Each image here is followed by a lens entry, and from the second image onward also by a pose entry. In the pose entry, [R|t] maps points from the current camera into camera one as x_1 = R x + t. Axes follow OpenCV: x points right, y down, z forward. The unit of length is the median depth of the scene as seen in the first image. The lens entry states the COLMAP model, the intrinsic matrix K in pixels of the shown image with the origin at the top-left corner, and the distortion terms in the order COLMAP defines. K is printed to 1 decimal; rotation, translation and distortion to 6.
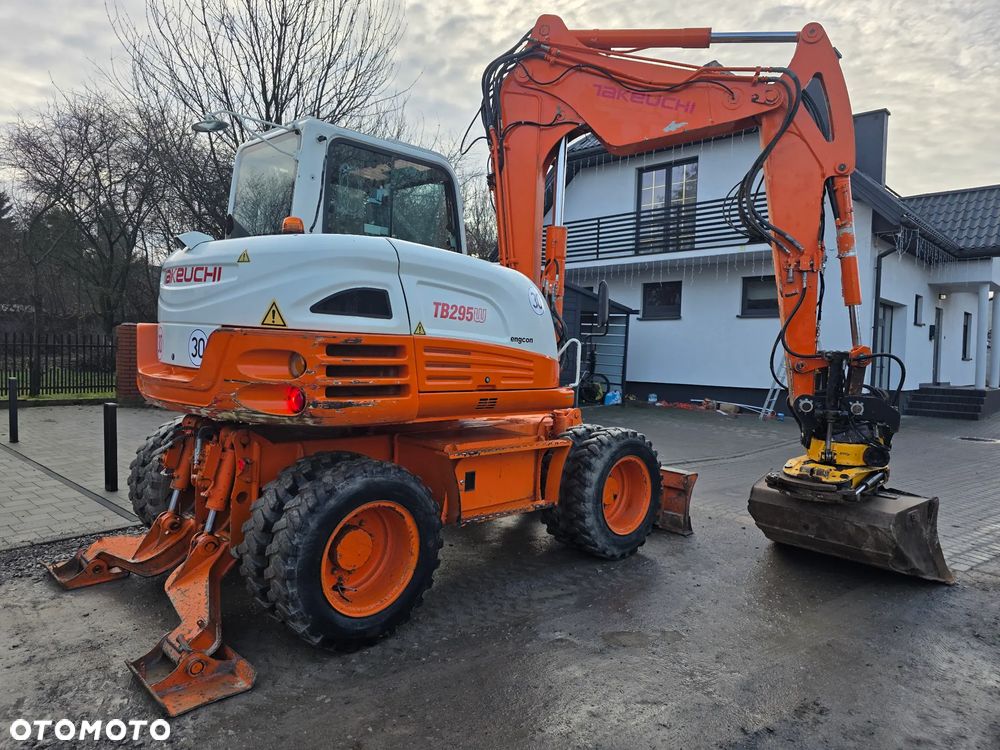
lens RADIAL K [[671.3, 0, 498.1], [0, 671.3, 368.7], [0, 0, 1]] dist [0.063029, -0.033520]
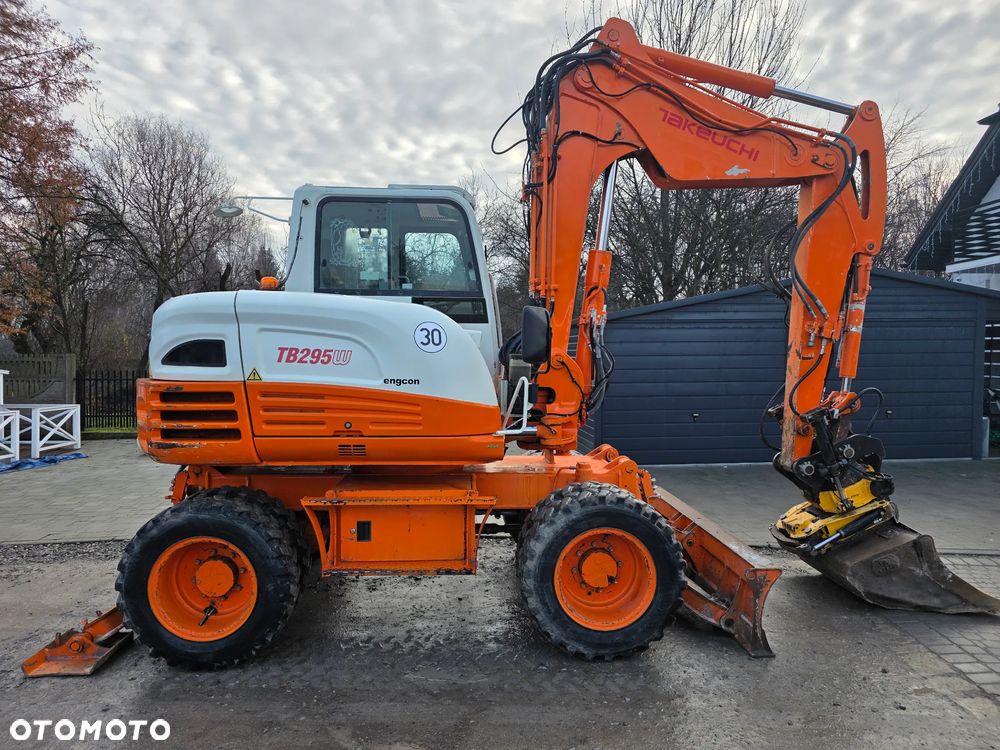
lens RADIAL K [[671.3, 0, 500.0], [0, 671.3, 380.9], [0, 0, 1]] dist [0.063029, -0.033520]
pose [[0.738249, -0.015440, -0.674352, 0.852780], [-0.000534, 0.999724, -0.023475, -0.025663], [0.674528, 0.017691, 0.738037, 0.480382]]
